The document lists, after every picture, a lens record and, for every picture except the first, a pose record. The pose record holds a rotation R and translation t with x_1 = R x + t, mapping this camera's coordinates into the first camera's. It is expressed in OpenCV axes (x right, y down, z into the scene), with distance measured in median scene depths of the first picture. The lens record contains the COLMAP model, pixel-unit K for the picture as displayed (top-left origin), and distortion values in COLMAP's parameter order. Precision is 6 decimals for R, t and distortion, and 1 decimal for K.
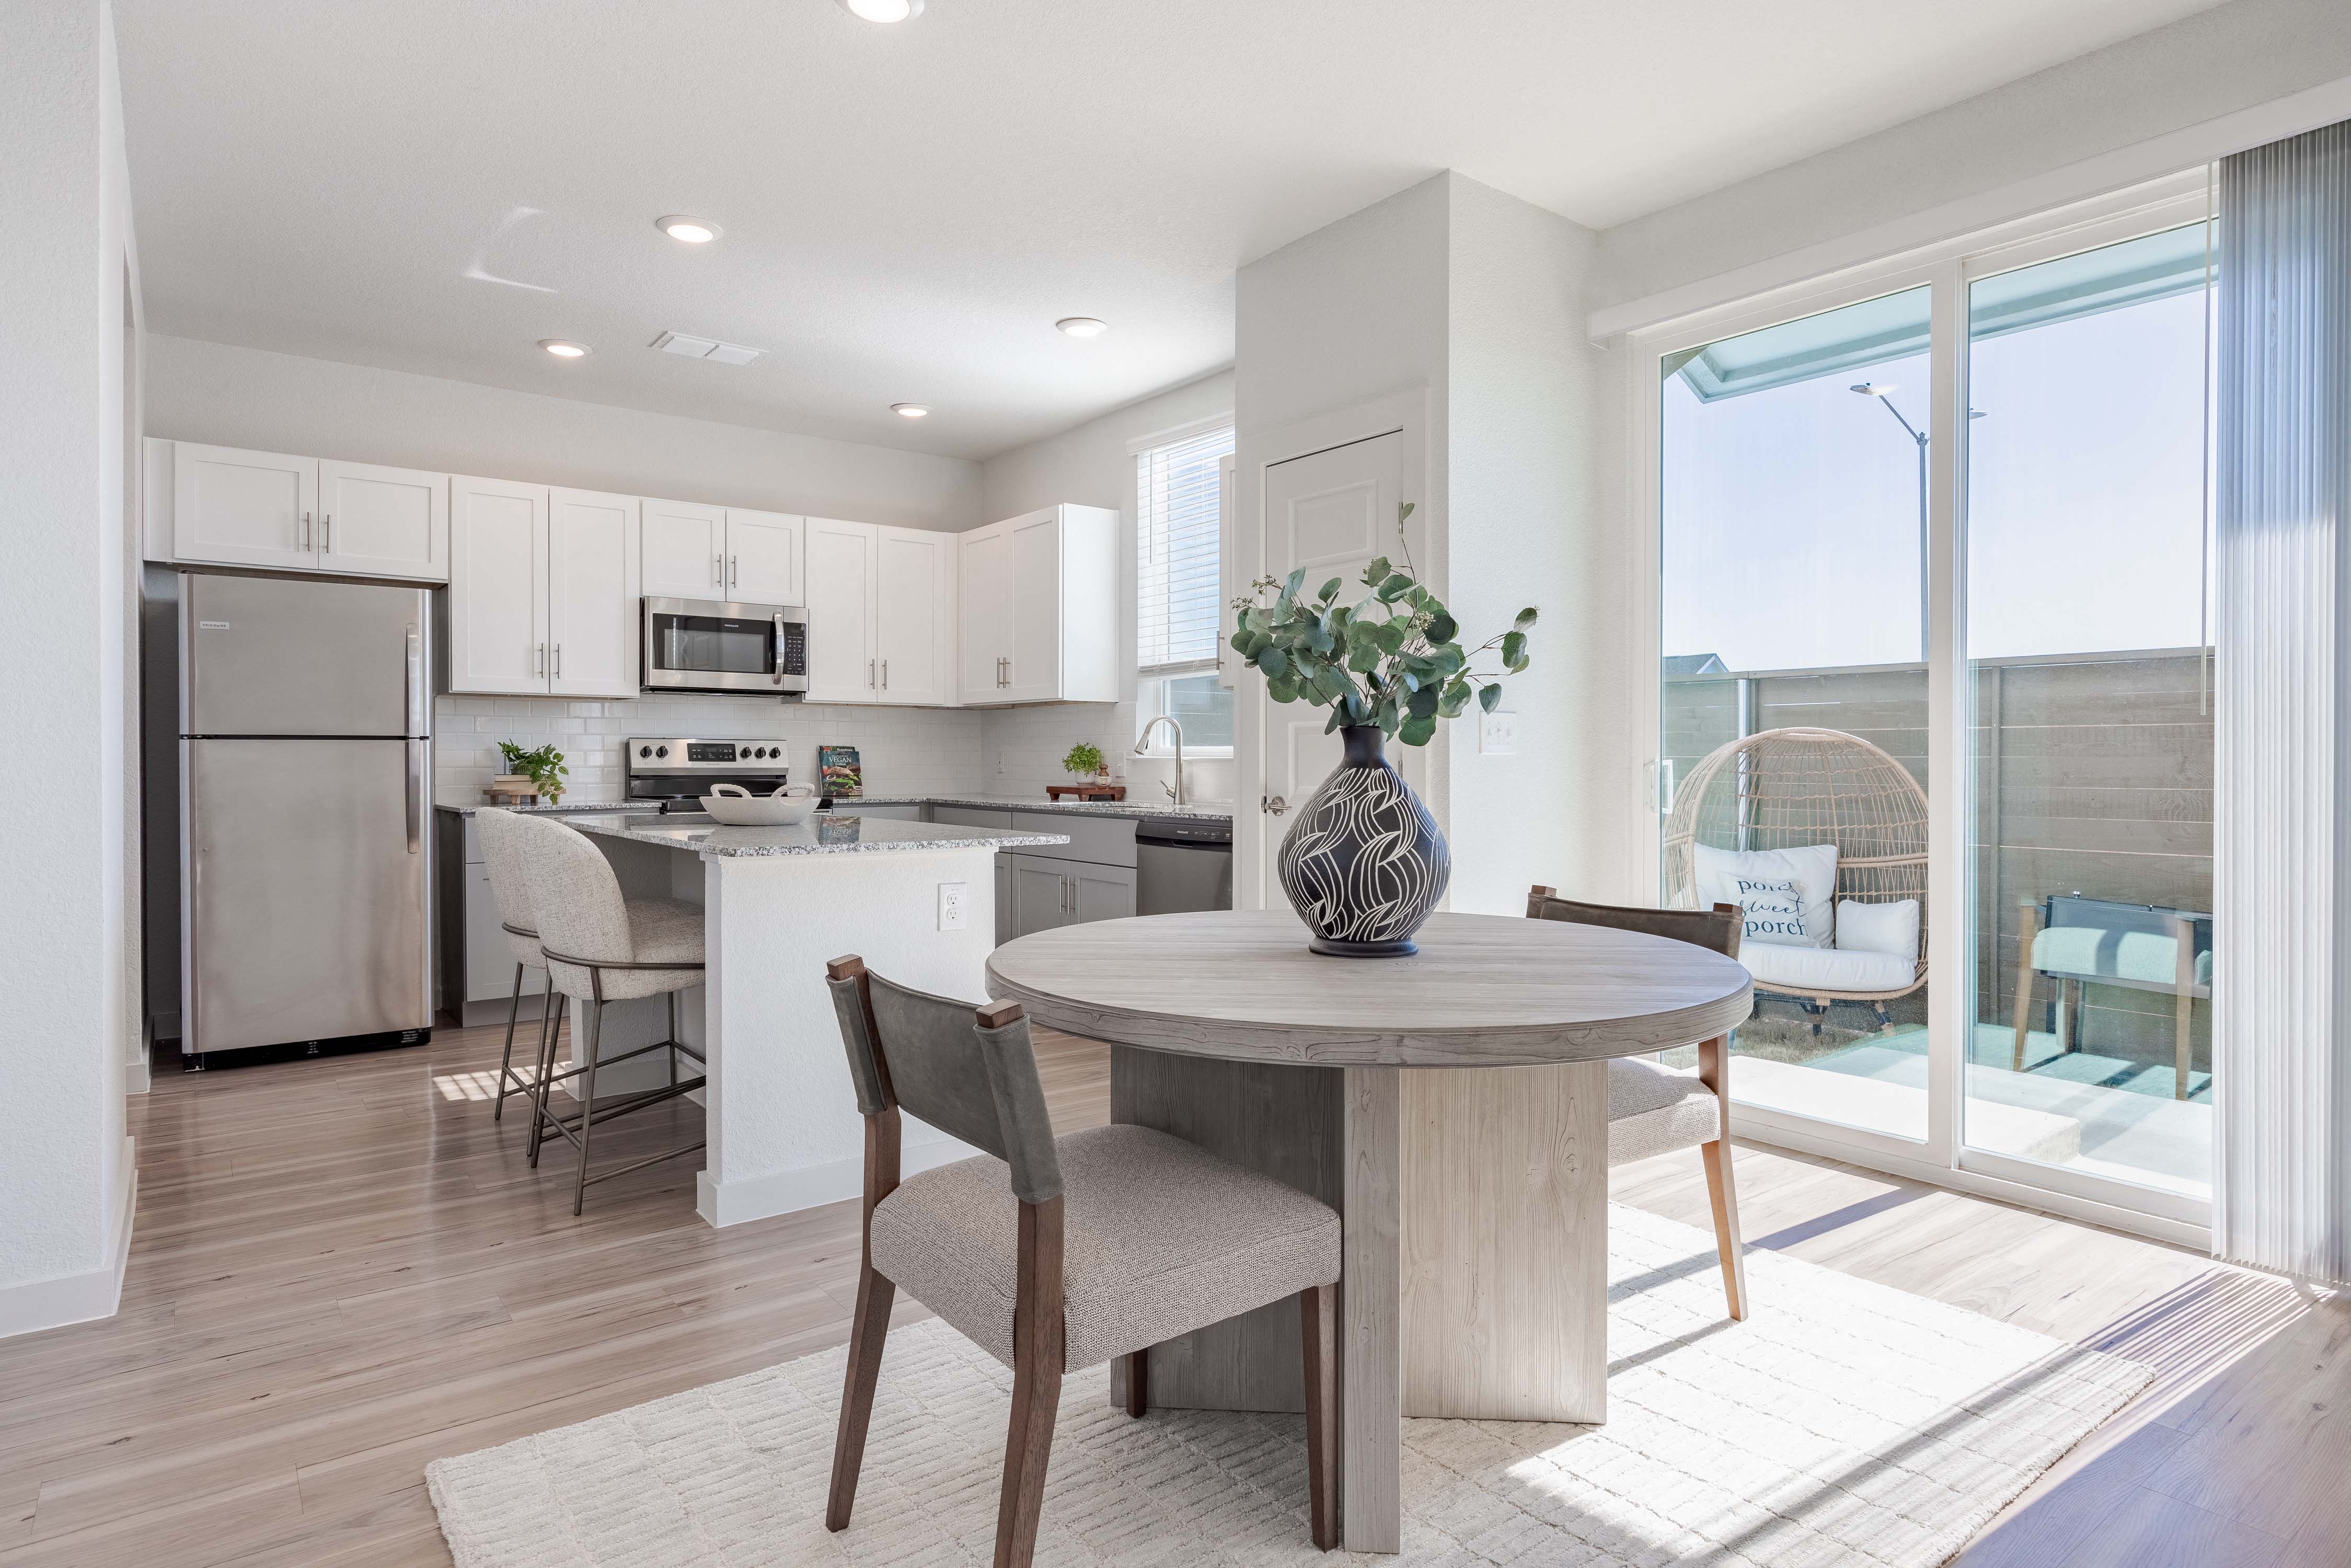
lens RADIAL K [[1357.6, 0, 1175.5], [0, 1357.6, 784.0], [0, 0, 1]] dist [0.001118, 0.000352]
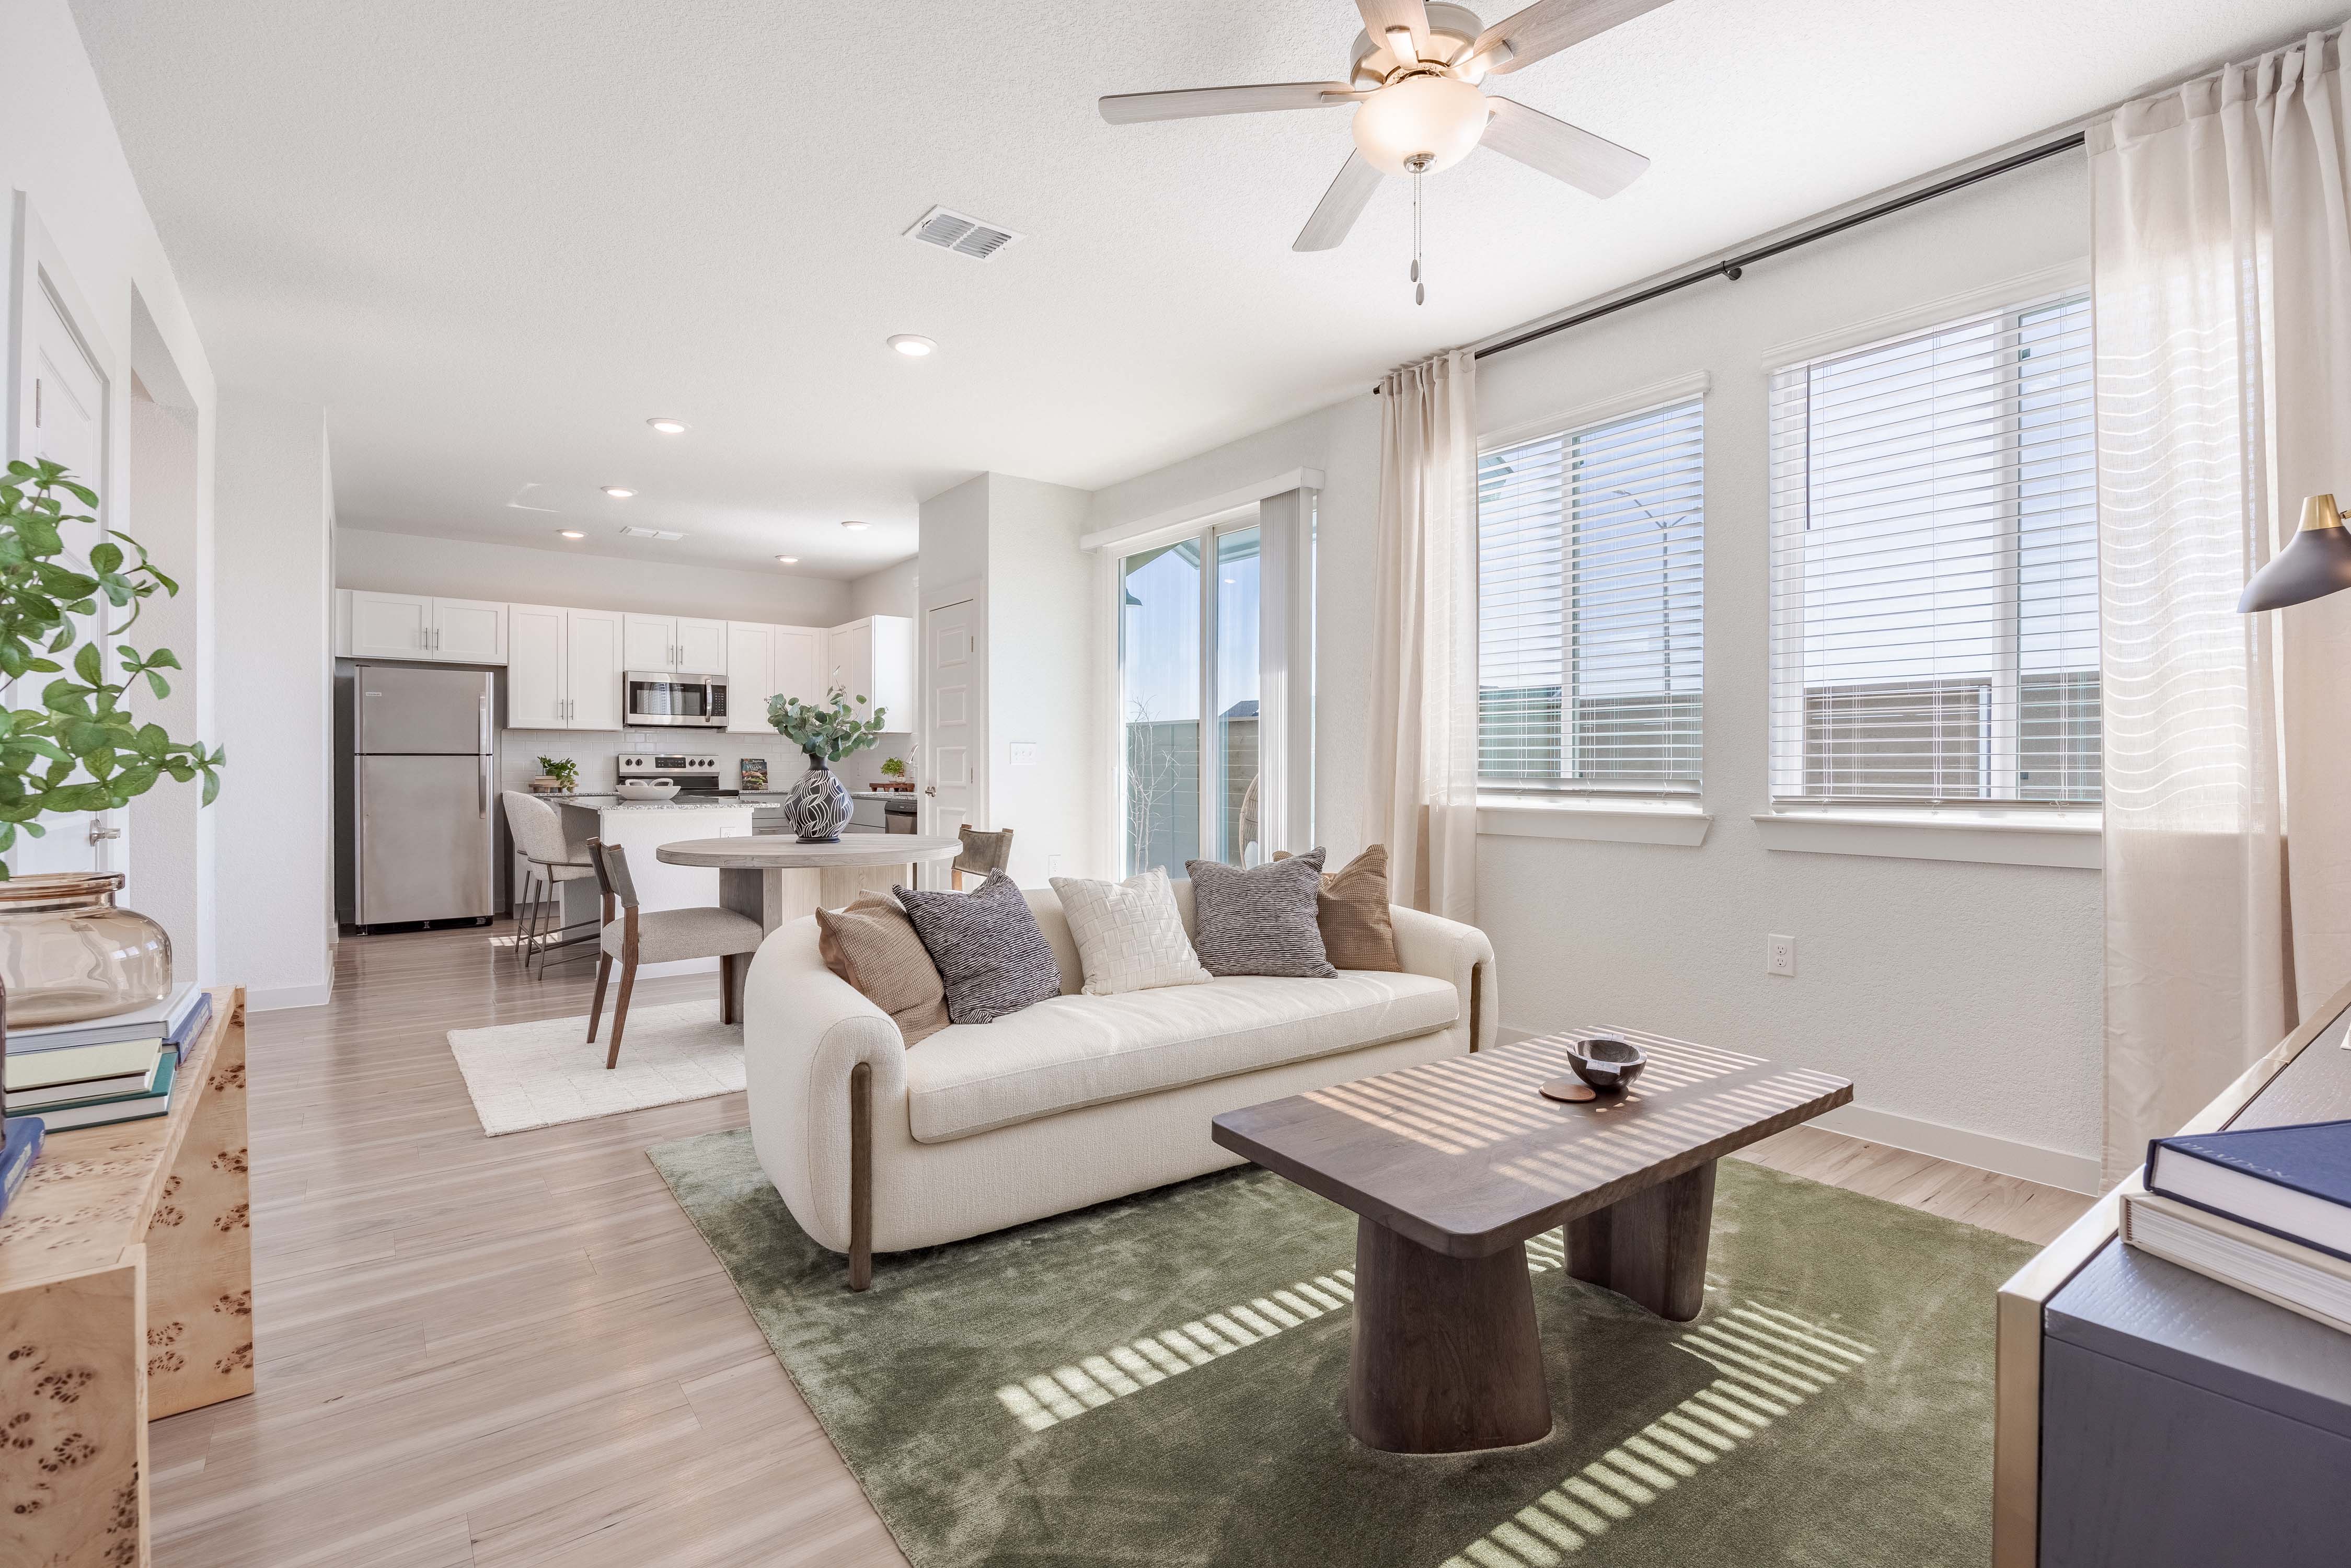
lens RADIAL K [[1147.8, 0, 1175.5], [0, 1147.8, 784.0], [0, 0, 1]] dist [0.000130, -0.000176]
pose [[0.999935, 0.002255, -0.011151, 0.317191], [-0.002304, 0.999988, -0.004366, 0.008298], [0.011141, 0.004391, 0.999928, -0.434238]]
